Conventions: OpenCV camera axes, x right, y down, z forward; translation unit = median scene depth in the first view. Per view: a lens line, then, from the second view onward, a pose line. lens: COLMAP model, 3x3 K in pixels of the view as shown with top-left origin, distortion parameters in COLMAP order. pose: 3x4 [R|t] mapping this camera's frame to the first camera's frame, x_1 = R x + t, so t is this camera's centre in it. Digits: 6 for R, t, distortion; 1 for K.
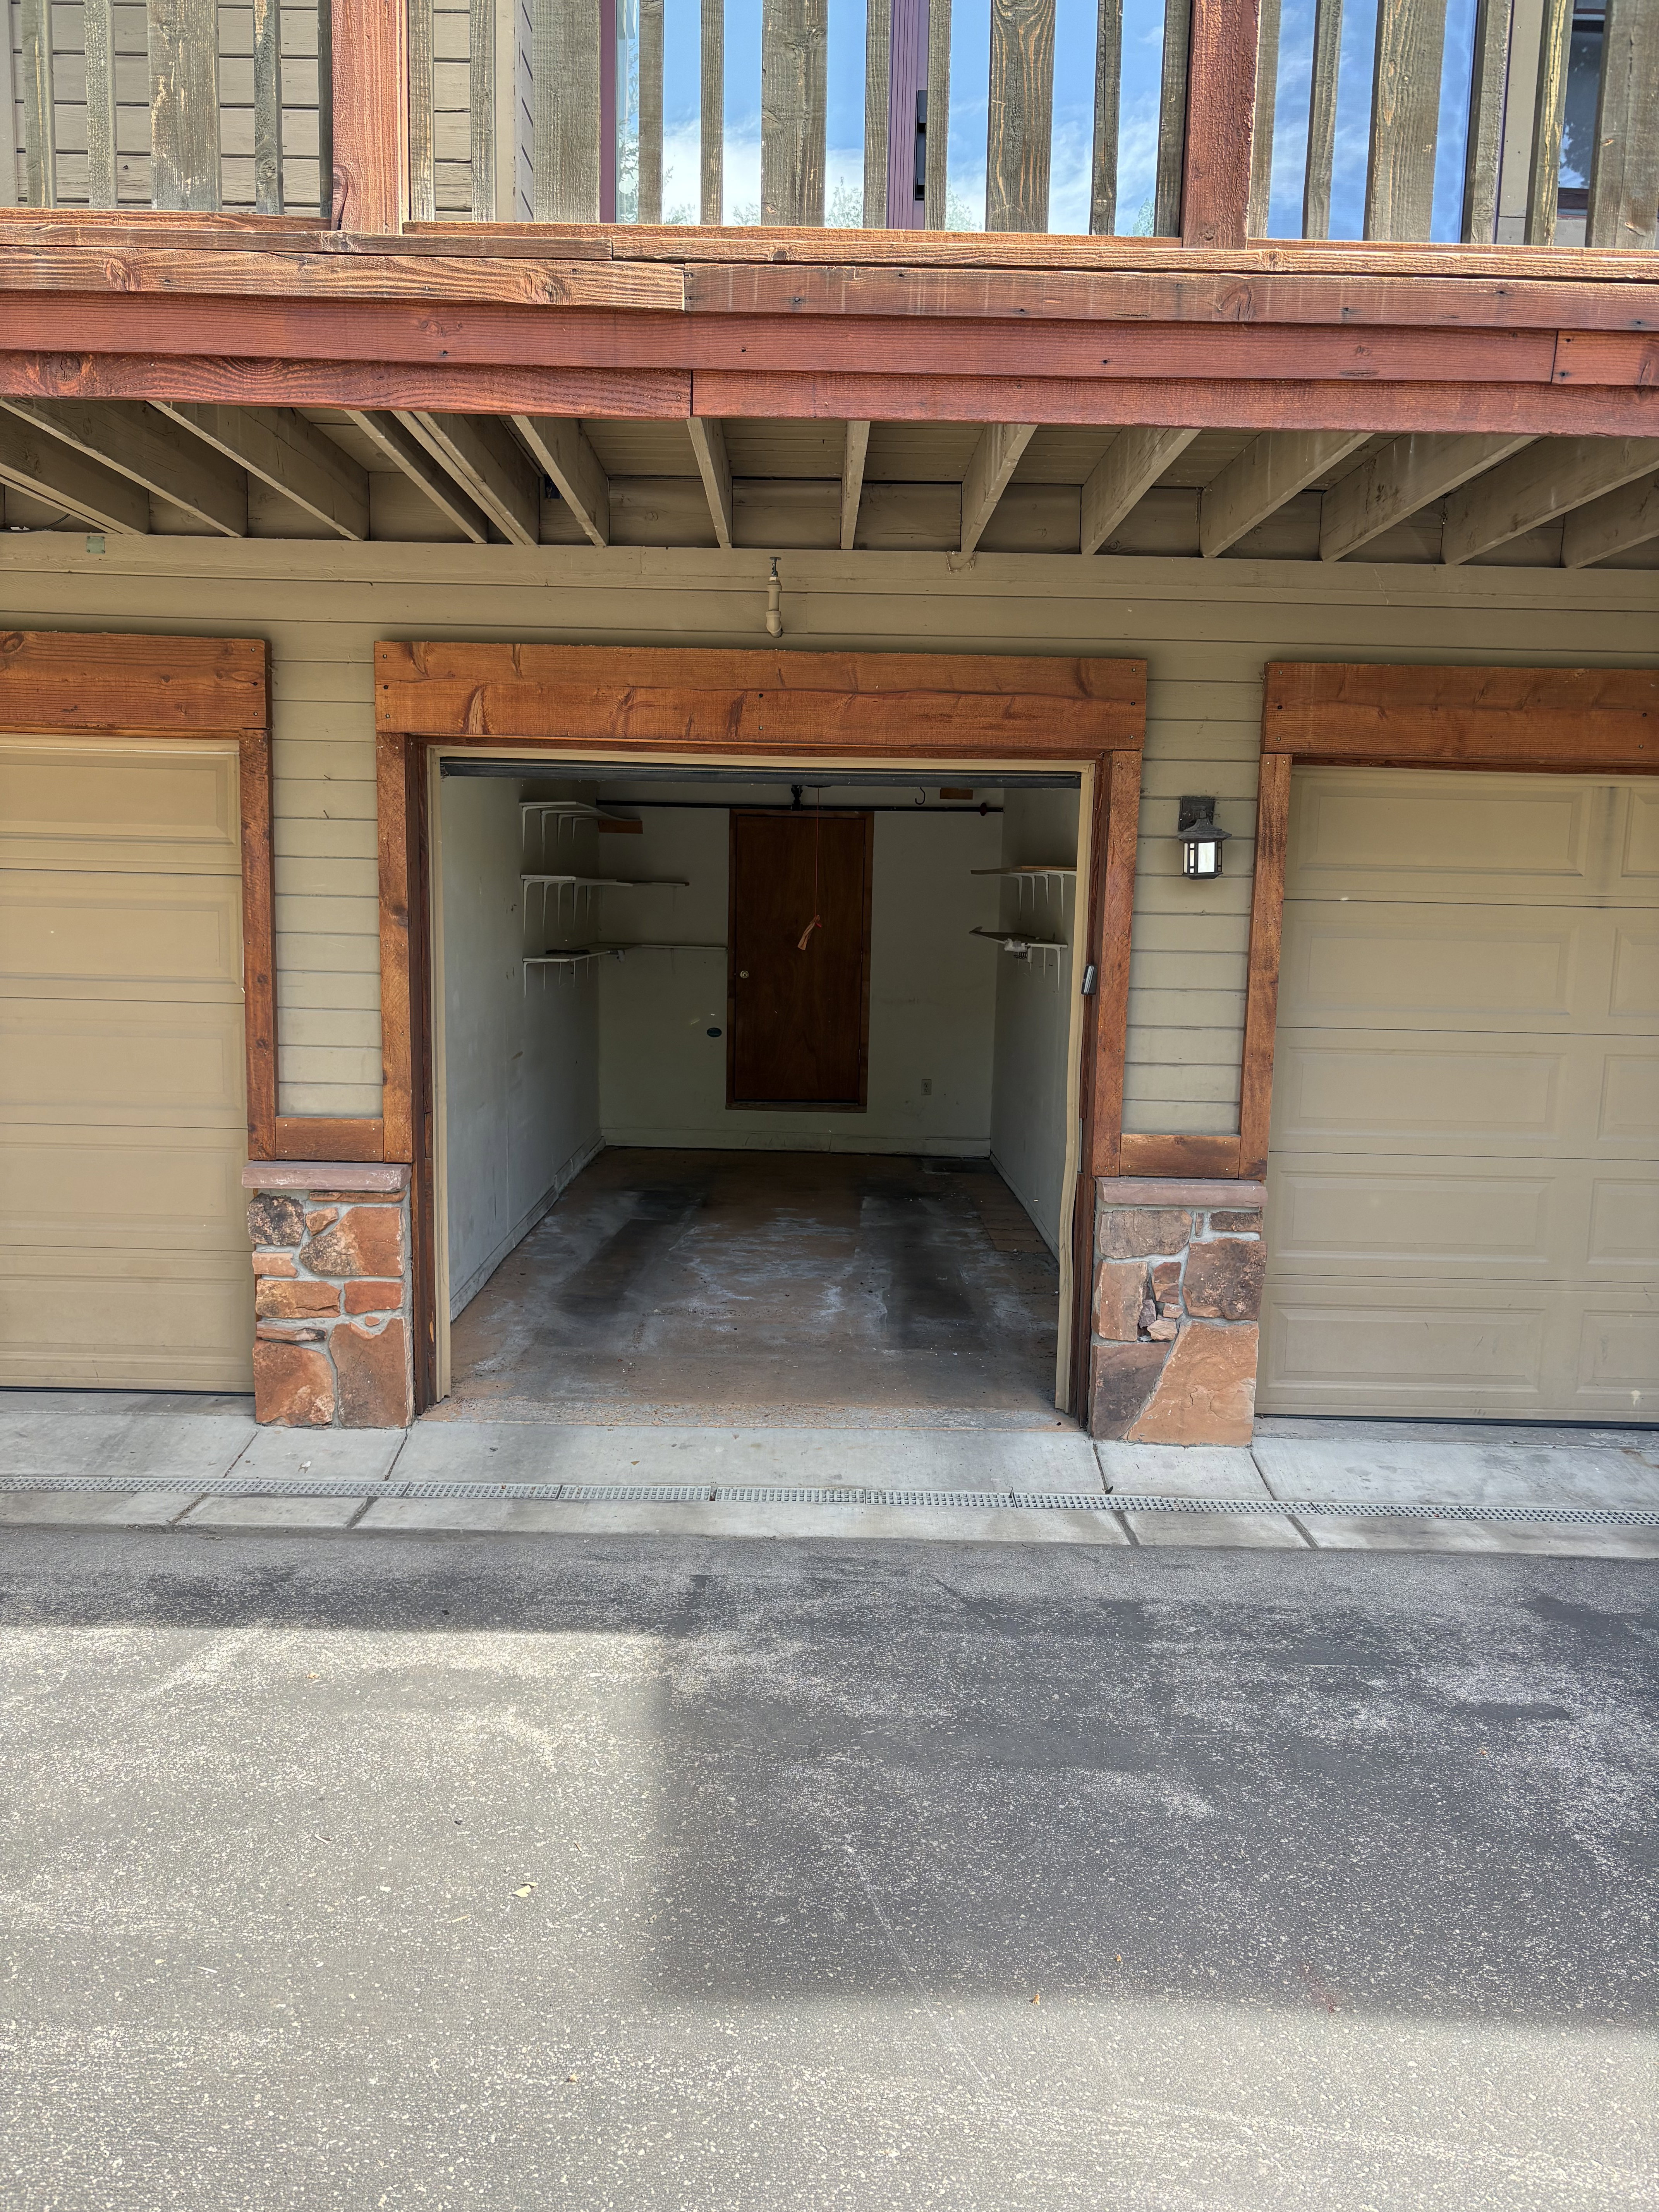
lens RADIAL K [[1671.2, 0, 829.5], [0, 1671.2, 1106.0], [0, 0, 1]] dist [0.117908, -0.000043]
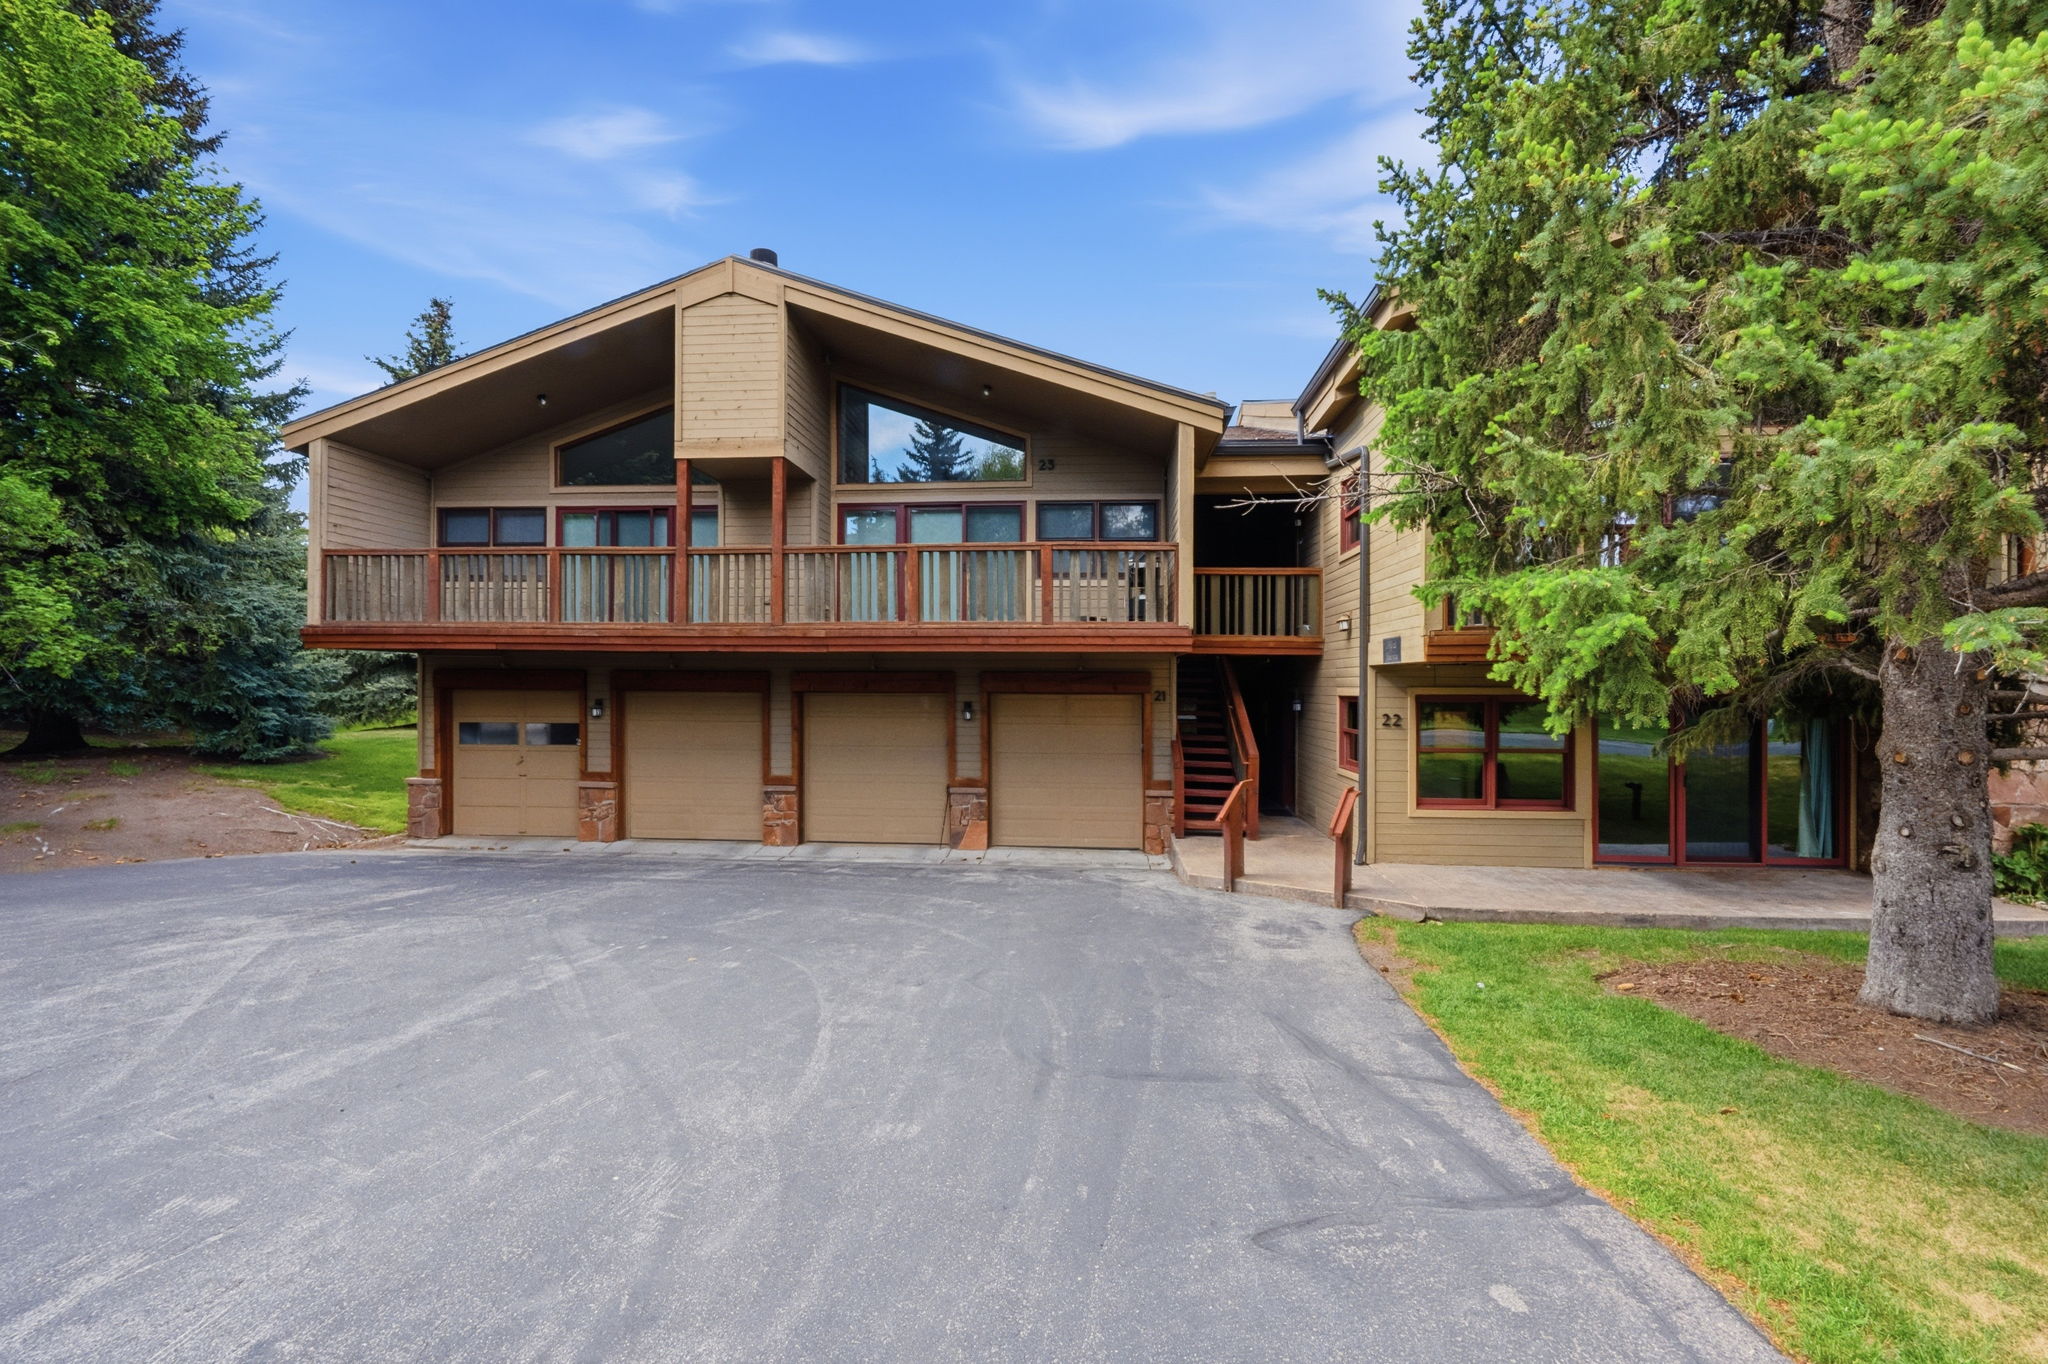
lens RADIAL K [[834.6, 0, 1030.3], [0, 834.6, 682.3], [0, 0, 1]] dist [0.000931, -0.000052]
pose [[0.995382, -0.020769, -0.093721, 0.586240], [0.006306, 0.988352, -0.152053, 0.104560], [0.095788, 0.150760, 0.983919, -1.179986]]
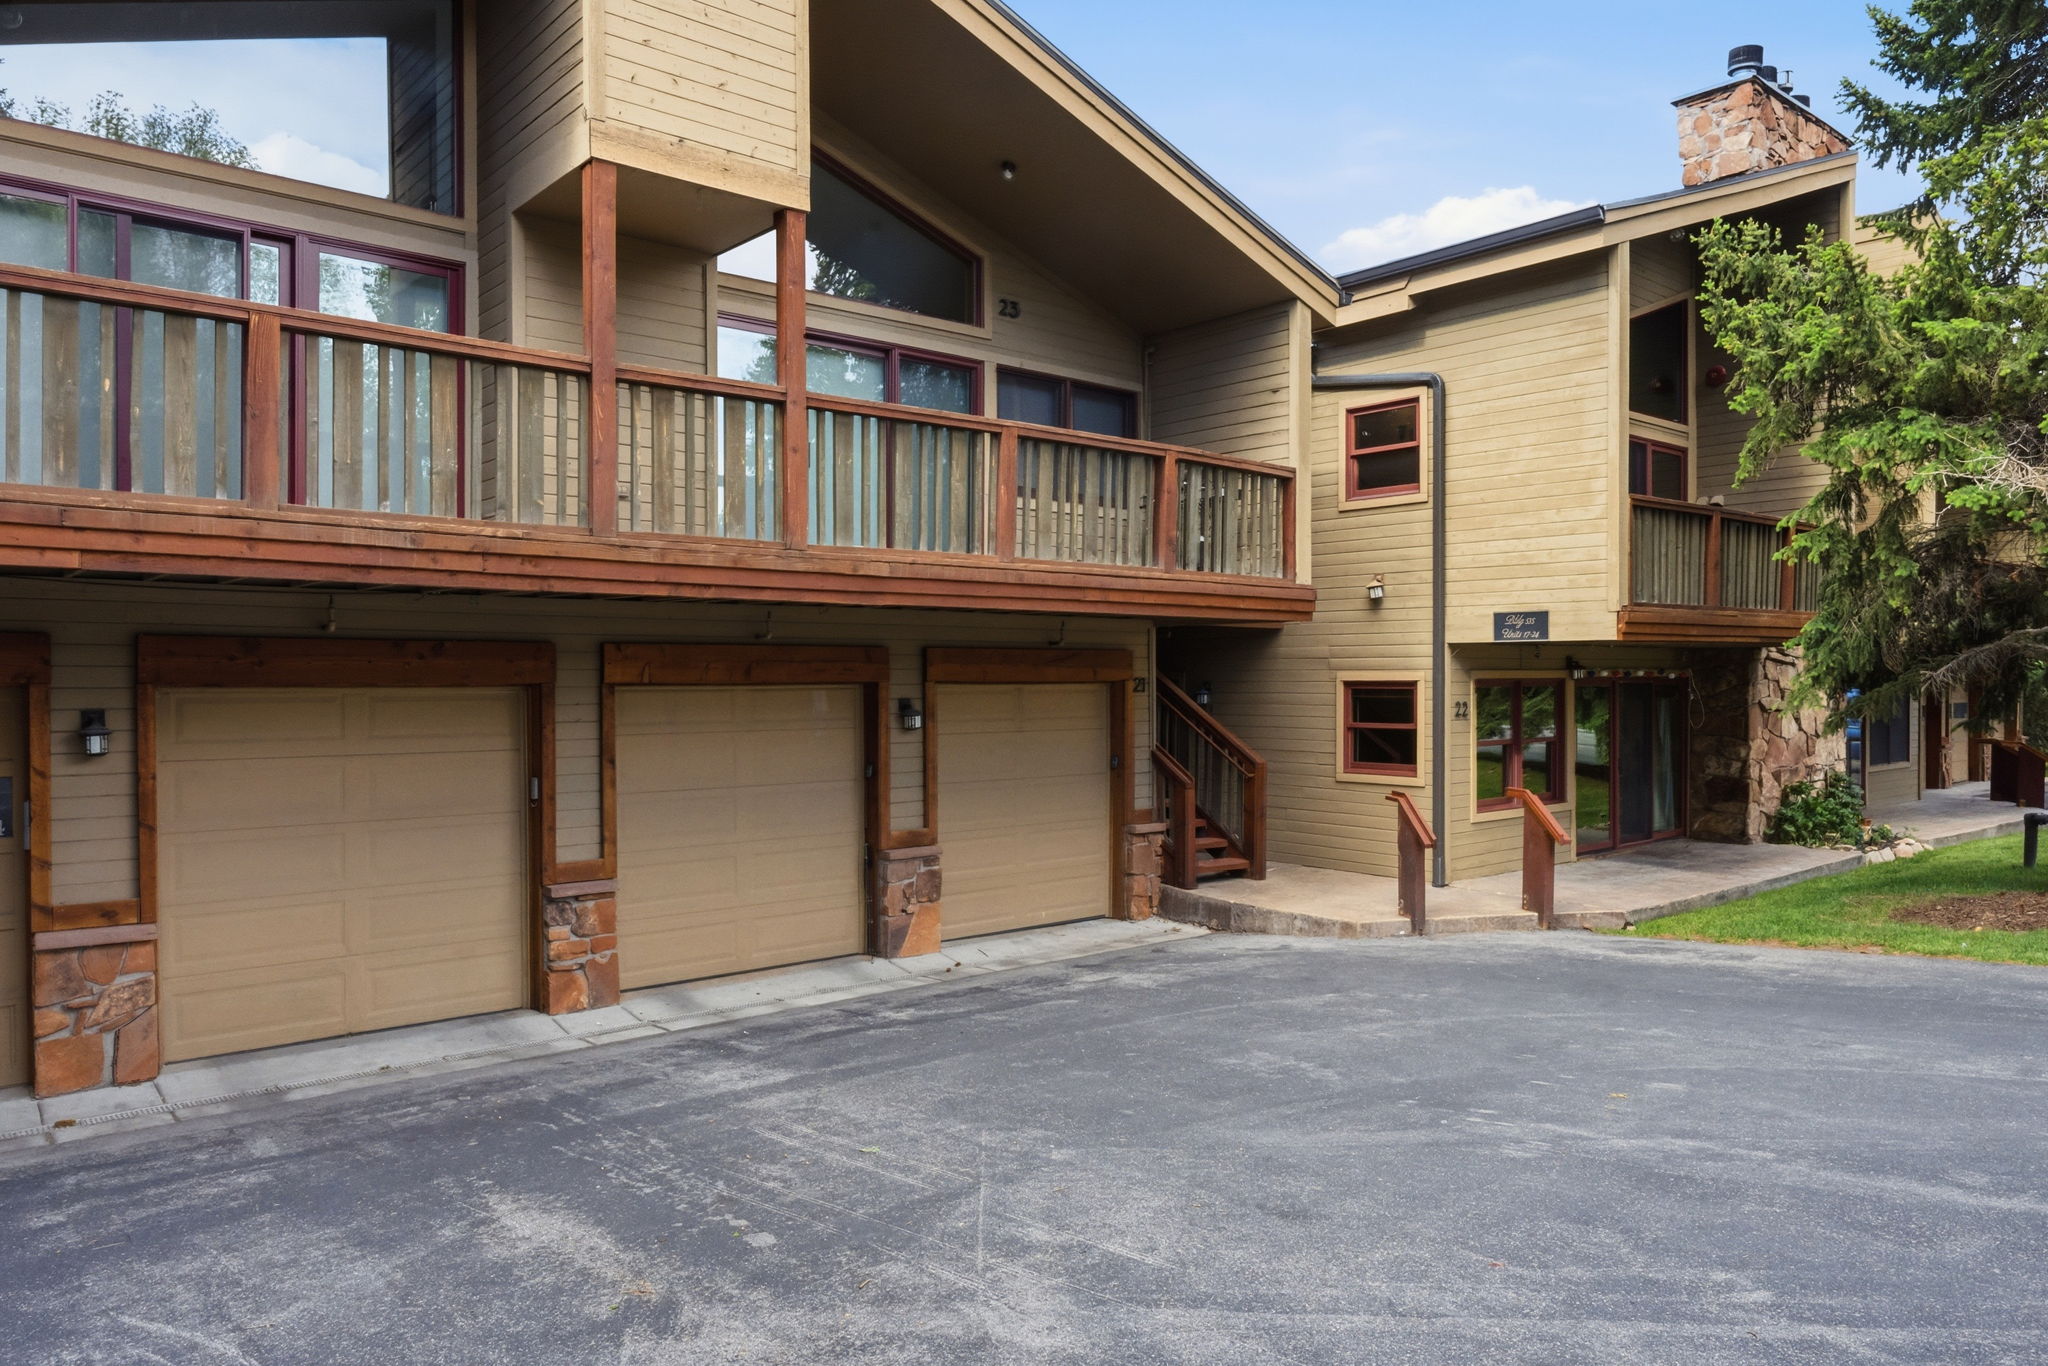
lens RADIAL K [[1381.5, 0, 1024.0], [0, 1381.5, 683.0], [0, 0, 1]] dist [0.001719, -0.000292]
pose [[0.762289, -0.029124, 0.646581, -1.003053], [0.114579, 0.989281, -0.090524, 0.006356], [-0.637014, 0.143090, 0.757456, -0.715749]]
